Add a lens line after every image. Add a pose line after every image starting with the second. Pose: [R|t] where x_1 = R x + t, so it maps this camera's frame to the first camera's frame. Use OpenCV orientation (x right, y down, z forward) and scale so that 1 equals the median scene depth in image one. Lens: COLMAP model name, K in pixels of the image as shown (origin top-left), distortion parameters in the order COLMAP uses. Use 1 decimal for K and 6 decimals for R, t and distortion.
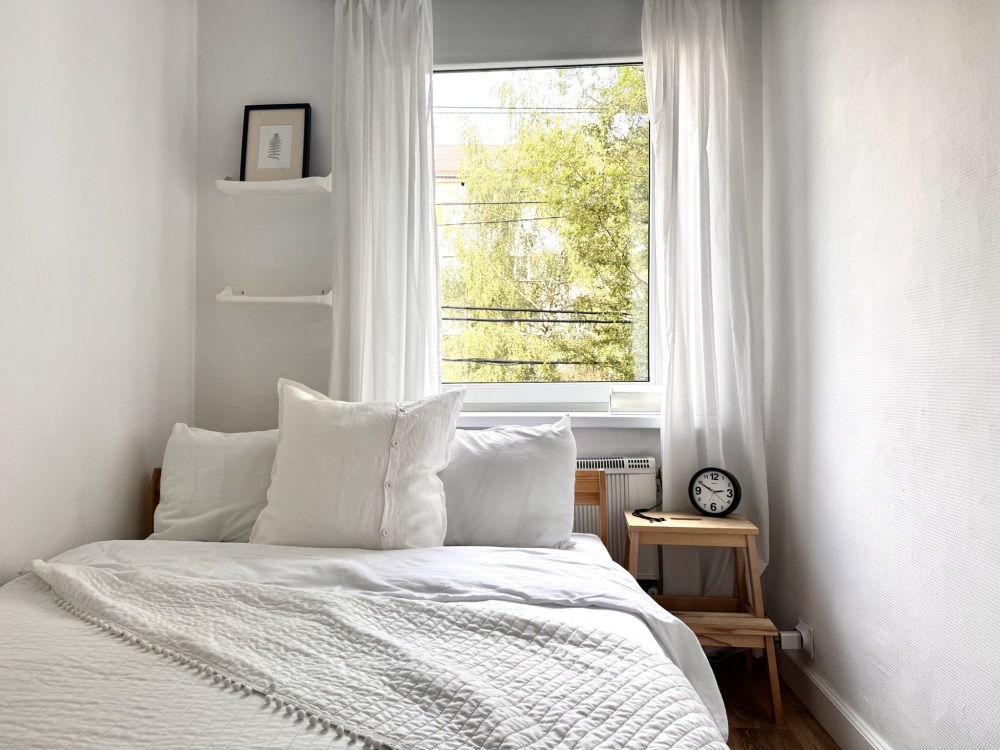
lens RADIAL K [[699.0, 0, 497.9], [0, 699.0, 365.5], [0, 0, 1]] dist [0.067204, -0.079794]
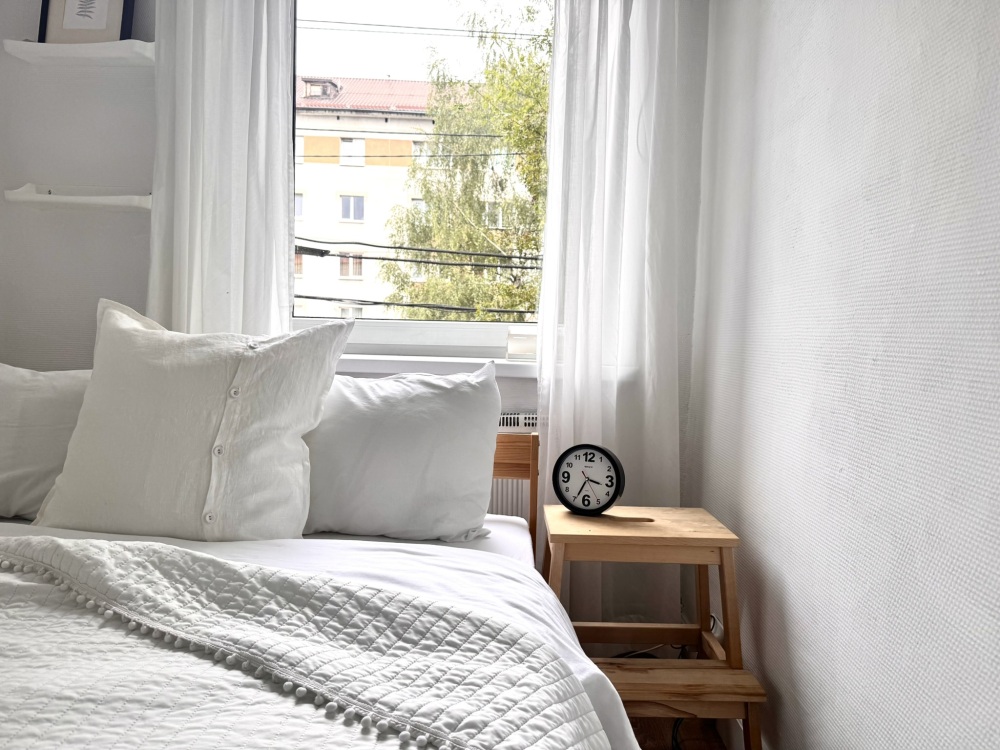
lens RADIAL K [[699.0, 0, 494.5], [0, 699.0, 365.3], [0, 0, 1]] dist [0.067204, -0.079794]
pose [[0.998665, 0.032412, 0.040223, 0.076731], [-0.035163, 0.996949, 0.069693, 0.022441], [-0.037842, -0.071014, 0.996757, 0.251976]]
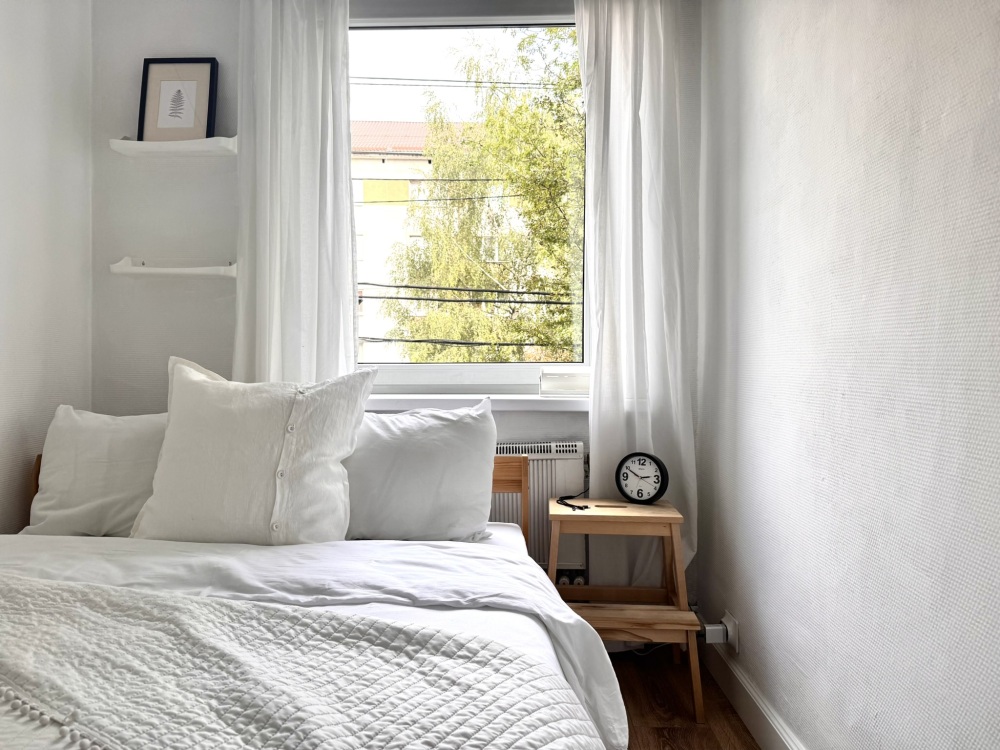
lens RADIAL K [[699.0, 0, 498.1], [0, 699.0, 365.5], [0, 0, 1]] dist [0.067204, -0.079794]
pose [[0.999084, 0.004376, 0.042563, 0.075009], [-0.005500, 0.999638, 0.026322, 0.003217], [-0.042432, -0.026532, 0.998747, 0.066055]]
